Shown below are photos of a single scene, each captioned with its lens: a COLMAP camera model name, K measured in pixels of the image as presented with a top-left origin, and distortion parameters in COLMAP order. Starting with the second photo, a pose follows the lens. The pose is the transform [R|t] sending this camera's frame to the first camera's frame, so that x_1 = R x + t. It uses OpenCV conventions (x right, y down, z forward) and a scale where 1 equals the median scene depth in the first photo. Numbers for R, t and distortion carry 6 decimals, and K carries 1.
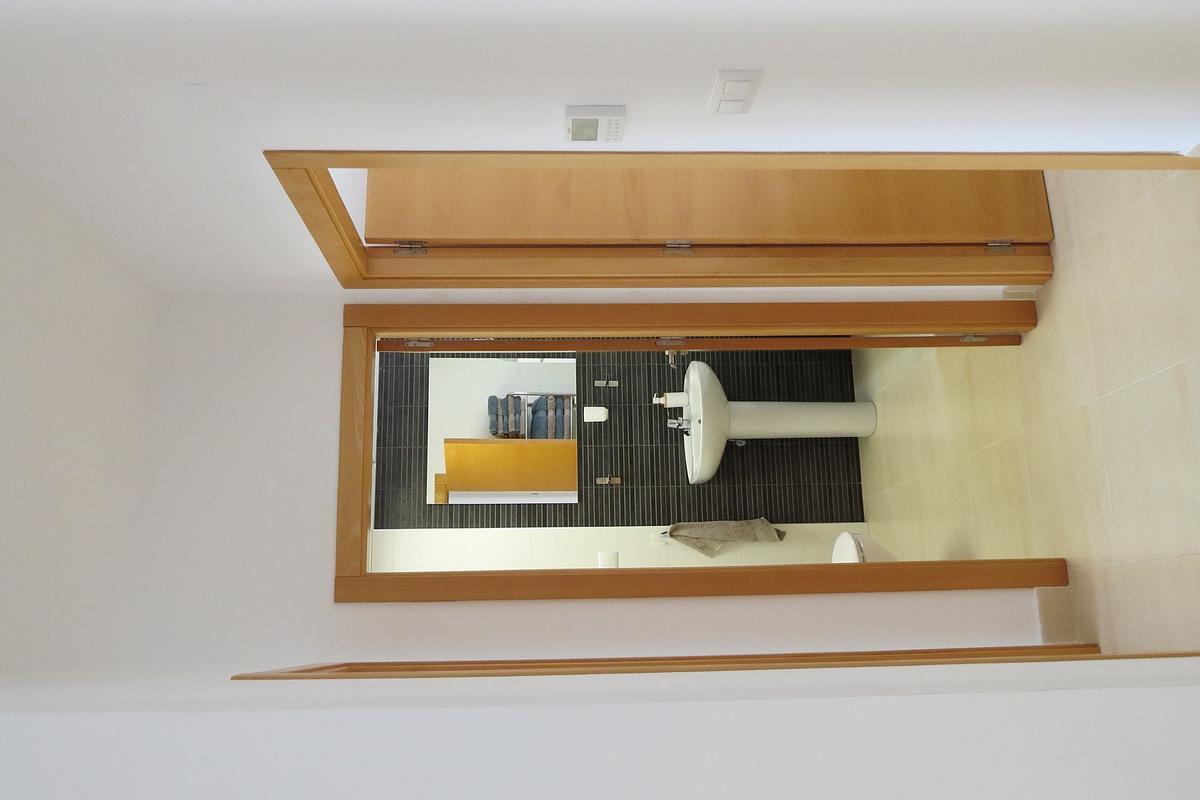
lens RADIAL K [[1009.5, 0, 598.4], [0, 1009.5, 410.8], [0, 0, 1]] dist [-0.029290, 0.007336]
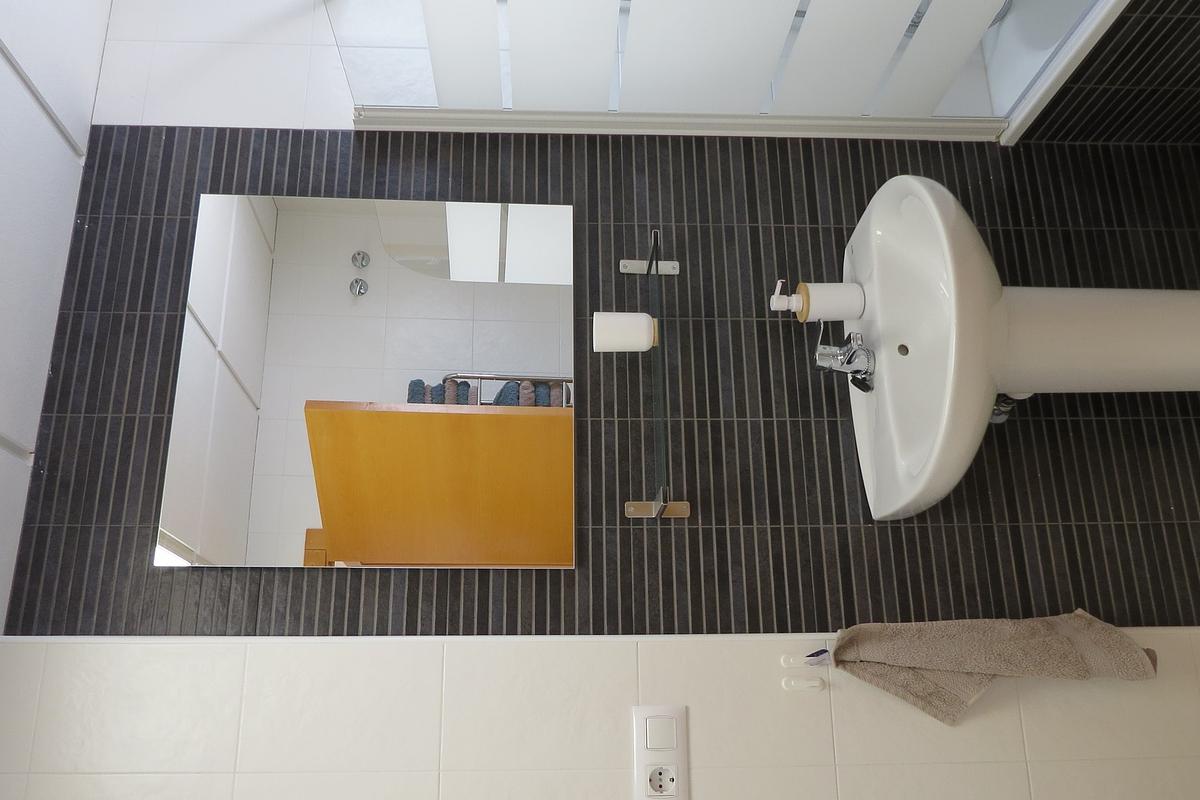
lens RADIAL K [[1009.5, 0, 602.9], [0, 1009.5, 400.8], [0, 0, 1]] dist [-0.029290, 0.007336]
pose [[0.999961, 0.006579, 0.005949, -0.012610], [-0.005895, 0.994078, -0.108511, 0.070074], [-0.006628, 0.108472, 0.994077, 0.624856]]
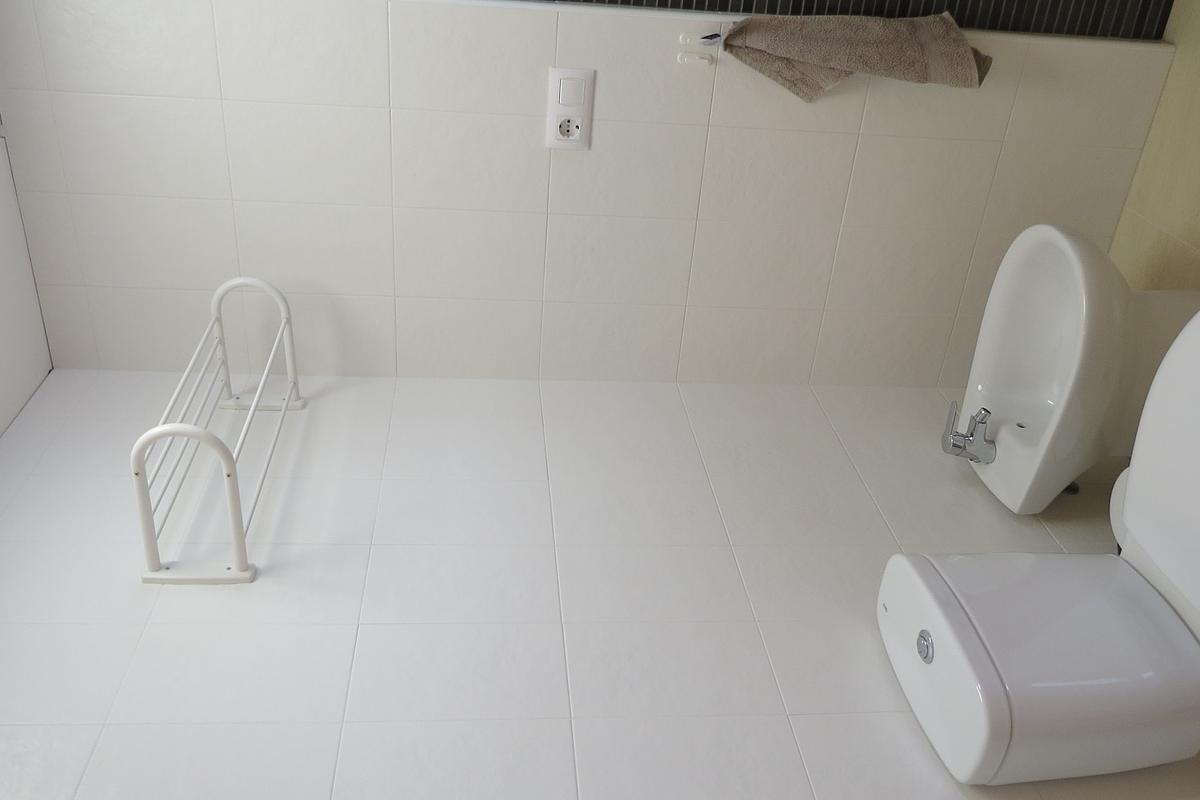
lens RADIAL K [[1009.5, 0, 594.0], [0, 1009.5, 398.0], [0, 0, 1]] dist [-0.029290, 0.007336]
pose [[0.994729, 0.056540, 0.085544, -0.009544], [-0.098423, 0.760475, 0.641865, -0.025857], [-0.028763, -0.646901, 0.762032, 0.576673]]
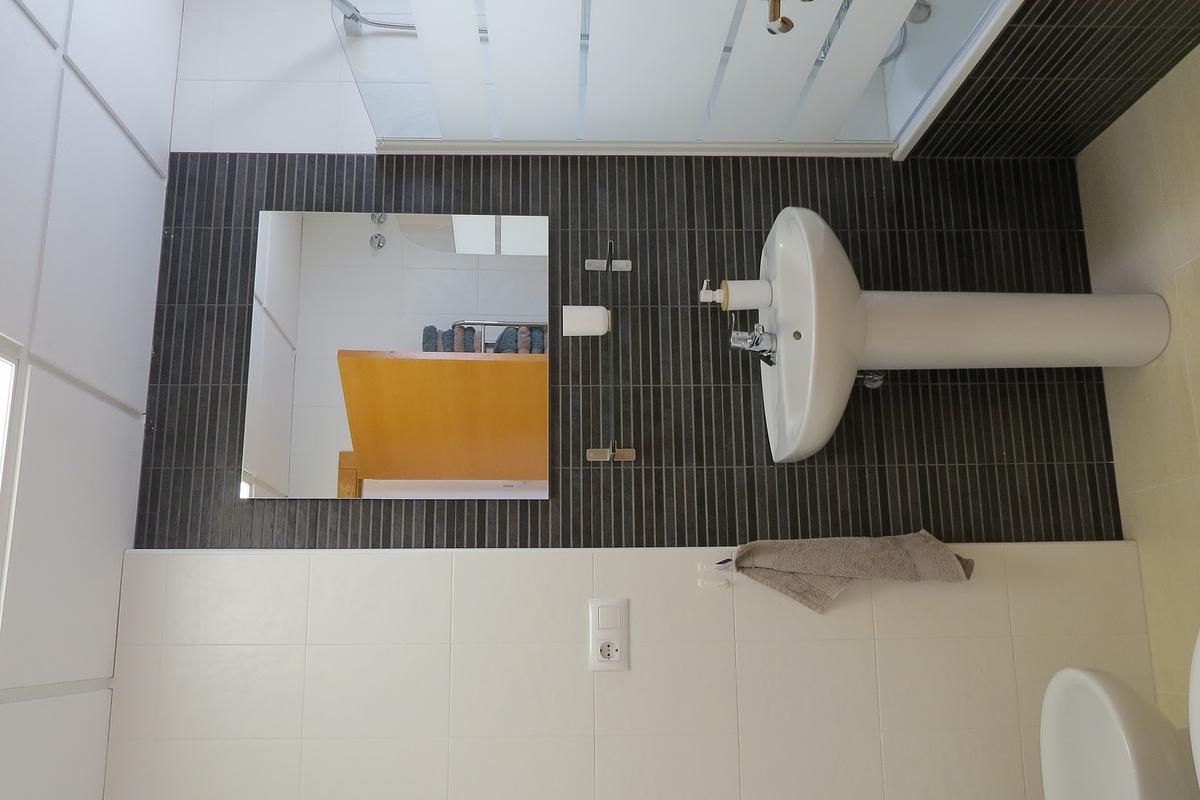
lens RADIAL K [[1009.5, 0, 602.5], [0, 1009.5, 398.6], [0, 0, 1]] dist [-0.029290, 0.007336]
pose [[0.999951, 0.004993, -0.008499, 0.009960], [-0.005066, 0.999951, -0.008514, 0.045868], [0.008457, 0.008556, 0.999928, 0.501062]]
